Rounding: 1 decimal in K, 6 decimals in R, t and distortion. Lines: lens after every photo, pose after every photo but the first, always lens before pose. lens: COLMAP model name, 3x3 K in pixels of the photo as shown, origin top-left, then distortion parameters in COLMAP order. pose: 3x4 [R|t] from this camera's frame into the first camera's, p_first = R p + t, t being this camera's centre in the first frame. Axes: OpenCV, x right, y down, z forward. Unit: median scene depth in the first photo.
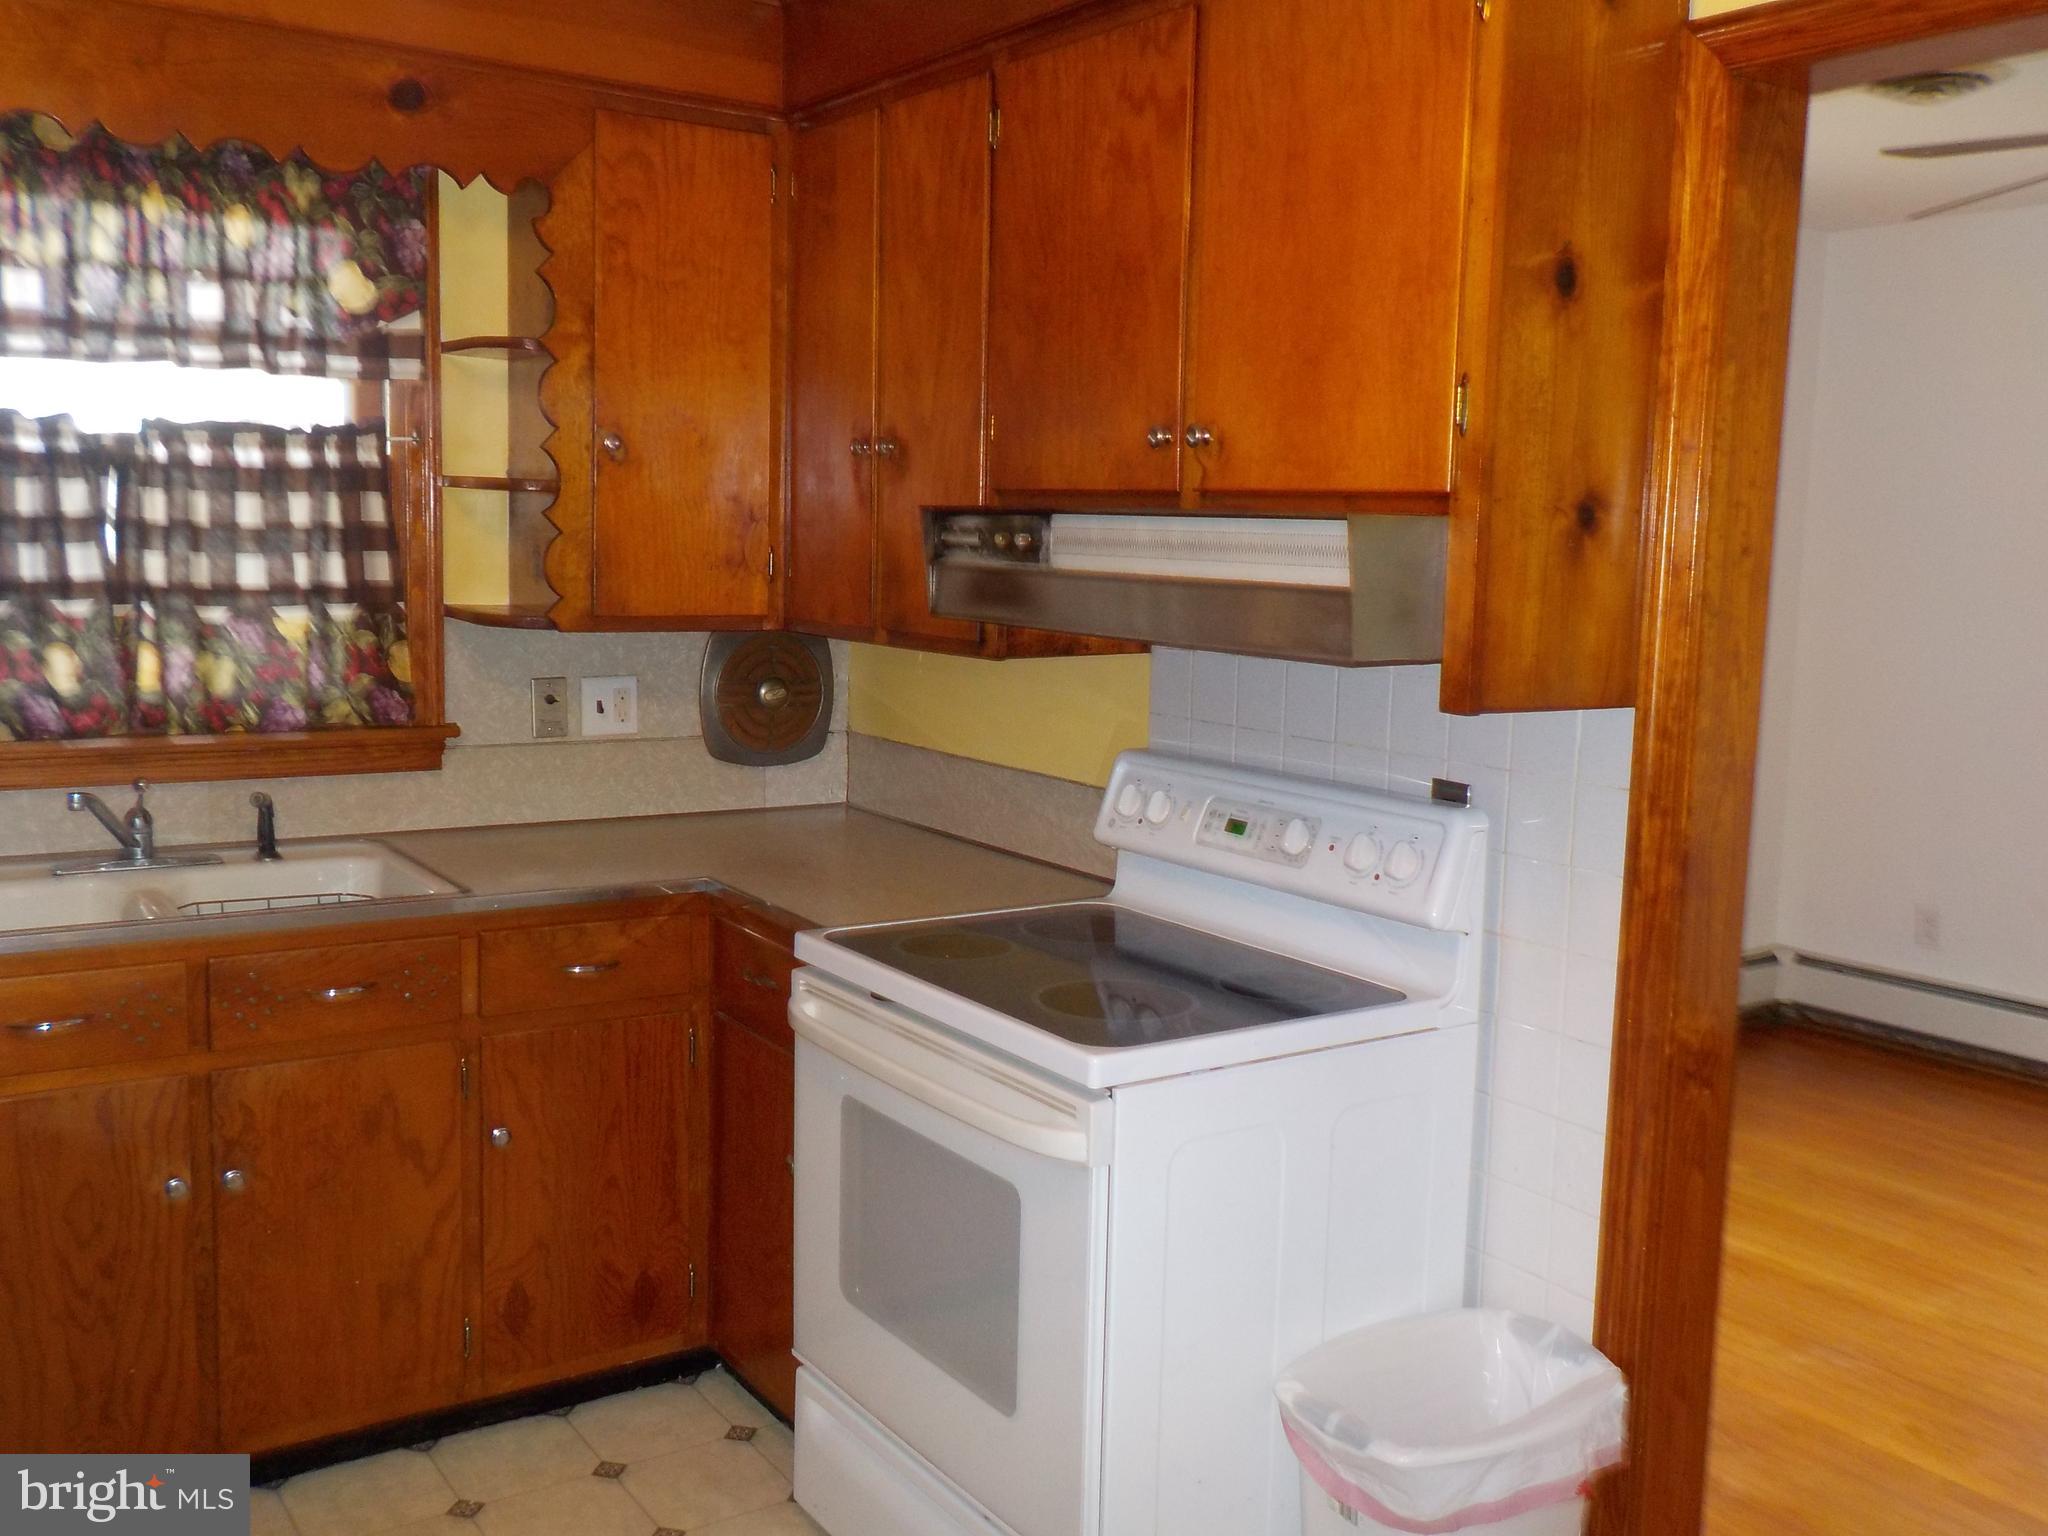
lens RADIAL K [[1860.1, 0, 1026.6], [0, 1860.1, 754.7], [0, 0, 1]] dist [-0.004934, -0.000016]
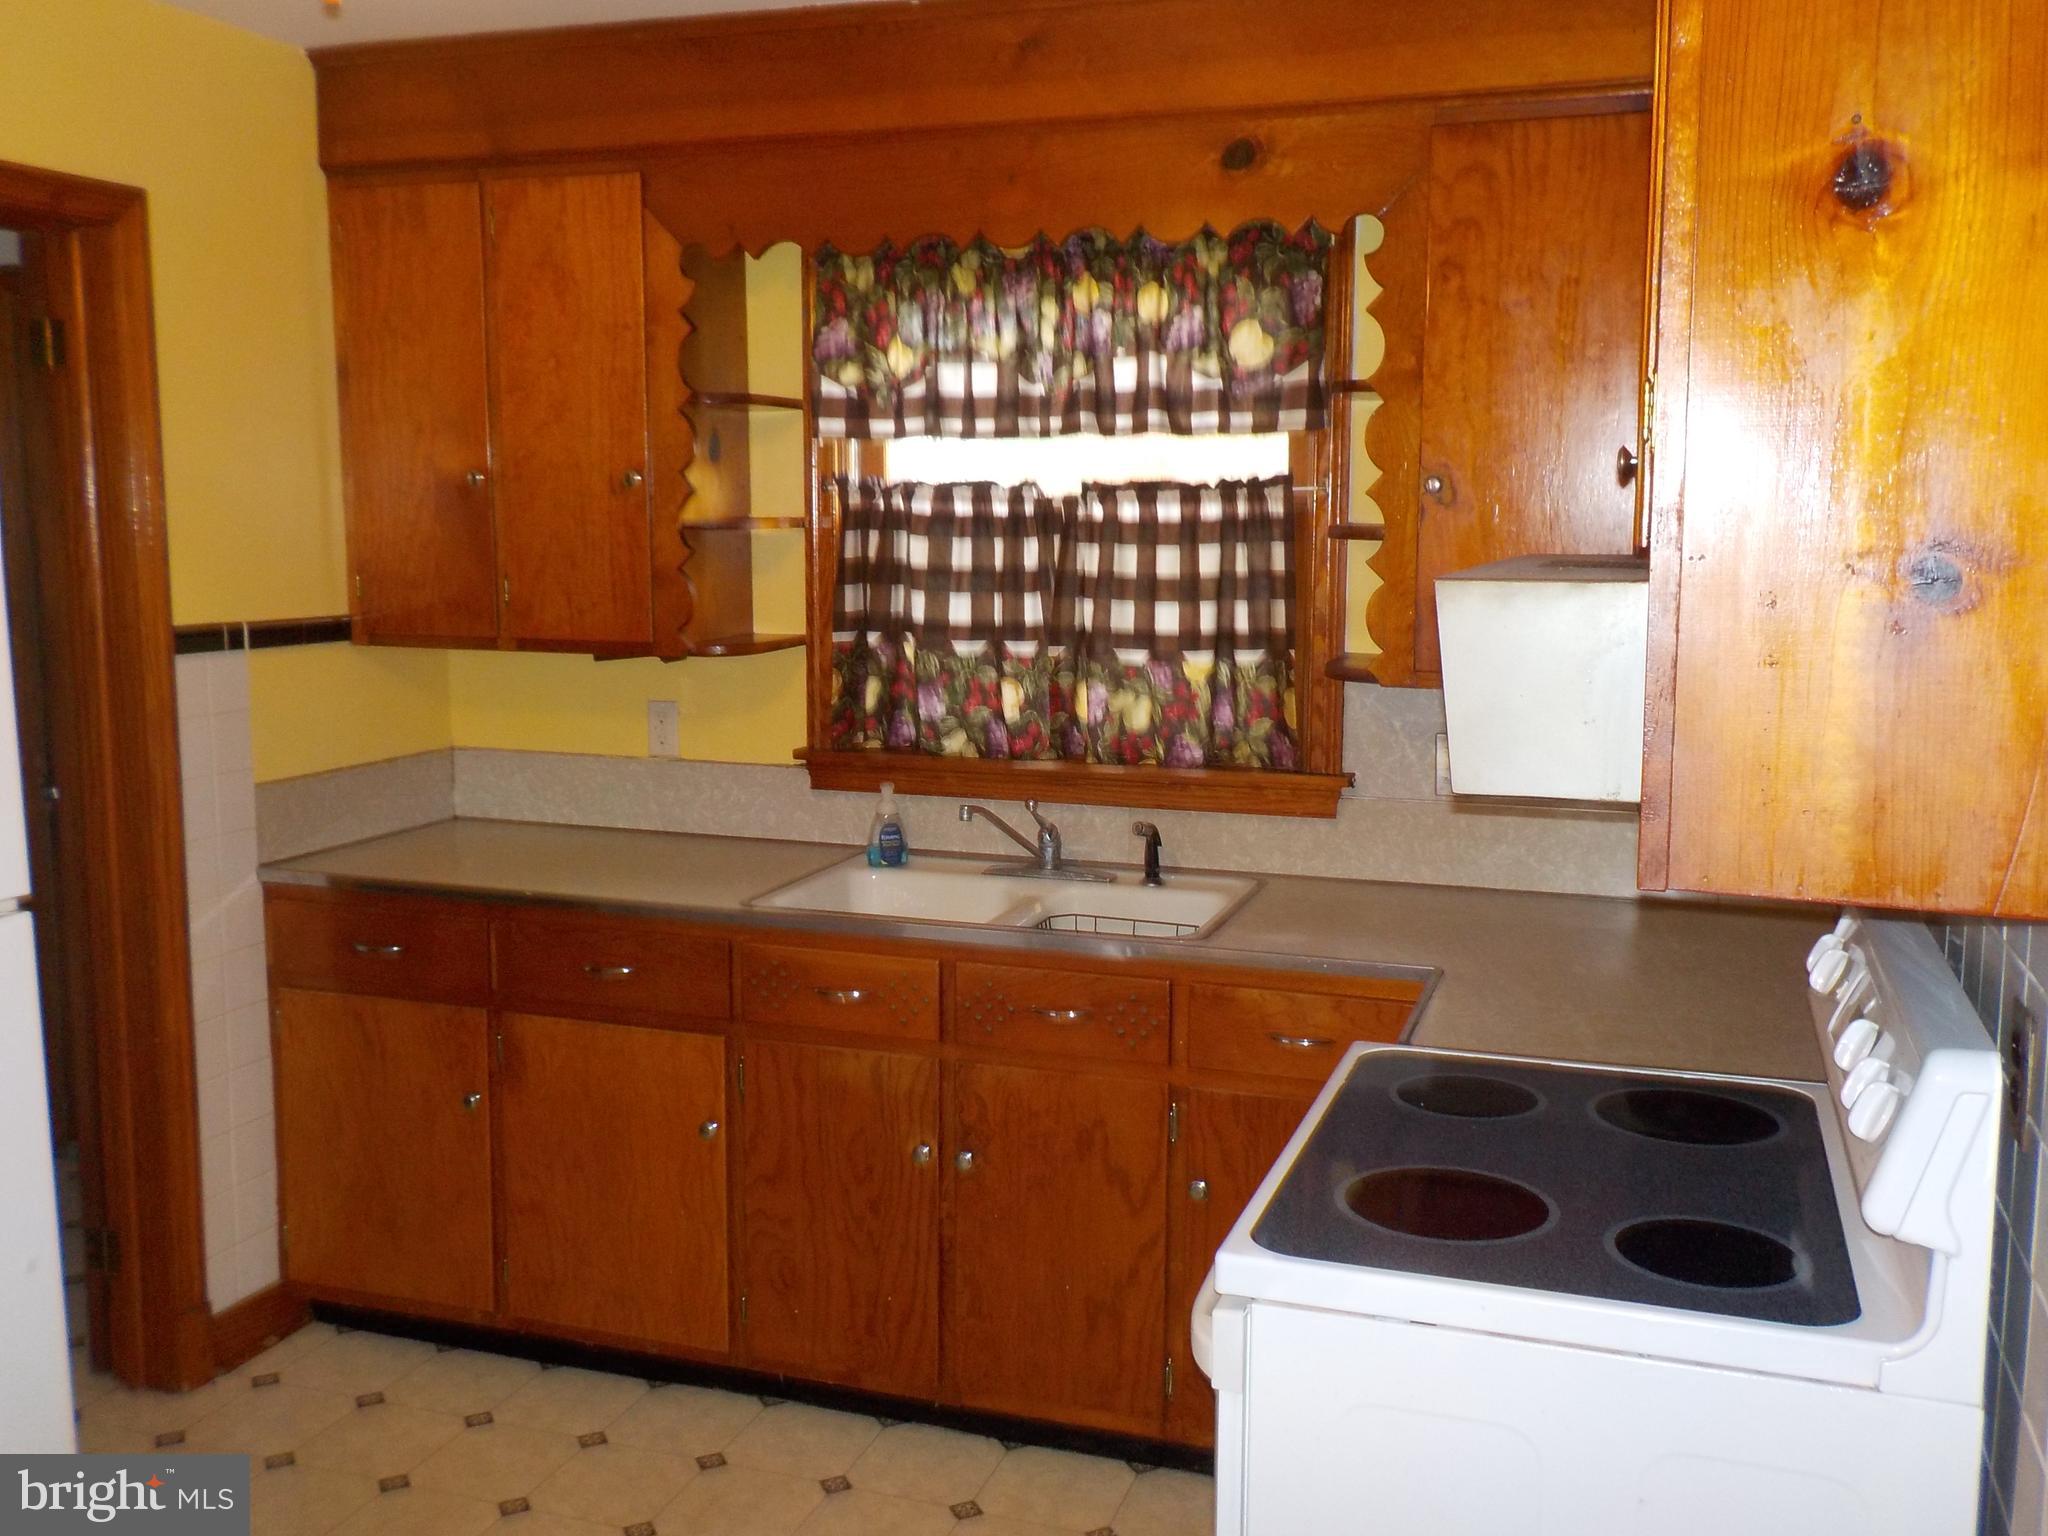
lens RADIAL K [[1860.1, 0, 1026.6], [0, 1860.1, 754.7], [0, 0, 1]] dist [-0.004934, -0.000016]
pose [[0.589694, 0.074523, -0.804181, 0.414416], [-0.081699, 0.996130, 0.032403, -0.048177], [0.803484, 0.046593, 0.593500, 0.297596]]
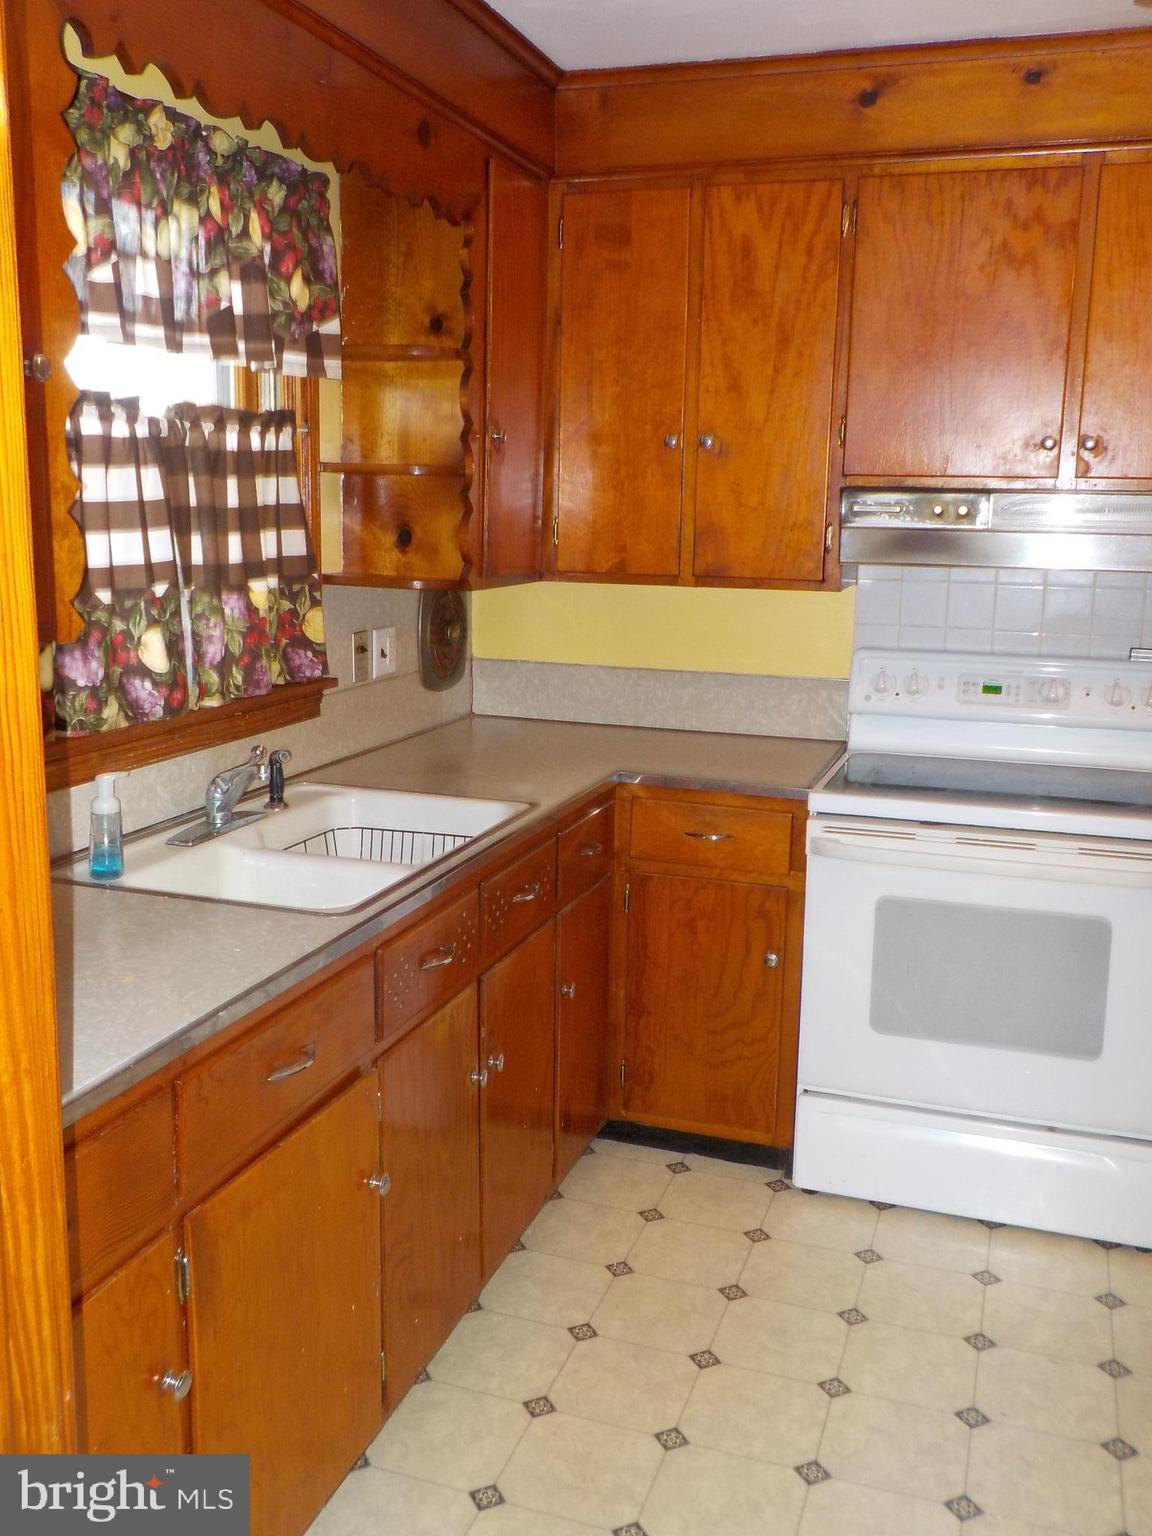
lens RADIAL K [[1384.1, 0, 541.1], [0, 1384.1, 769.7], [0, 0, 1]] dist [0.143641, -0.508010]
pose [[0.802025, -0.126703, 0.583697, -0.774900], [0.078694, 0.991138, 0.107016, -0.044202], [-0.592084, -0.039896, 0.804888, 0.228590]]
